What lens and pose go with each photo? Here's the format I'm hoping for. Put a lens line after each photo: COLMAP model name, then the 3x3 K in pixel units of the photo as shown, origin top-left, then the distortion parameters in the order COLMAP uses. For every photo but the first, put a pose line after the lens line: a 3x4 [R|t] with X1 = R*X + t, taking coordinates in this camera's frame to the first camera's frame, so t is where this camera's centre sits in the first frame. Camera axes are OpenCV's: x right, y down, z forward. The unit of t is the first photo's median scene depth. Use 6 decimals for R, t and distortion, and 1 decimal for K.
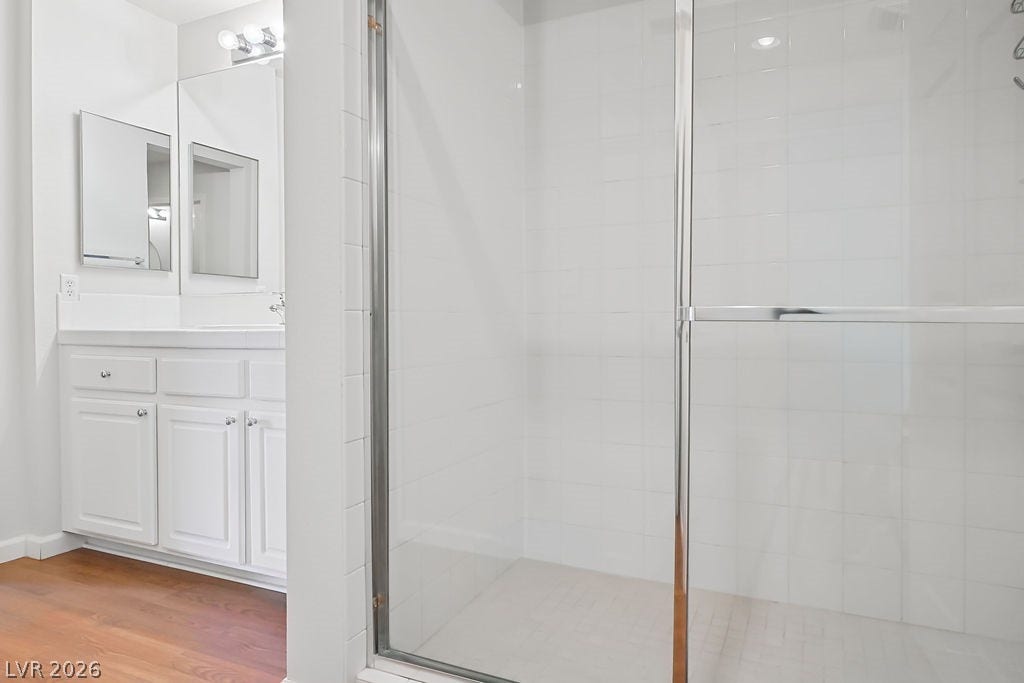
lens RADIAL K [[592.6, 0, 525.5], [0, 592.6, 326.7], [0, 0, 1]] dist [-0.005562, -0.003535]
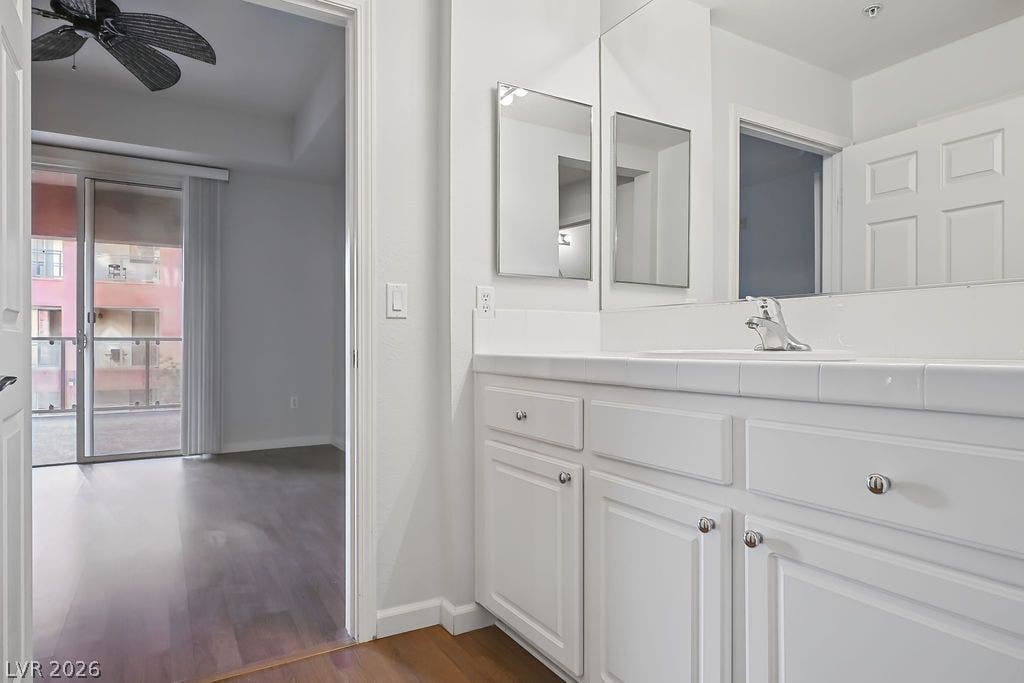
lens RADIAL K [[592.6, 0, 512.7], [0, 592.6, 340.3], [0, 0, 1]] dist [-0.005562, -0.003535]
pose [[0.807855, -0.000747, -0.589381, -0.272701], [-0.009503, 0.999853, -0.014294, -0.002962], [0.589305, 0.017149, 0.807728, 0.378478]]
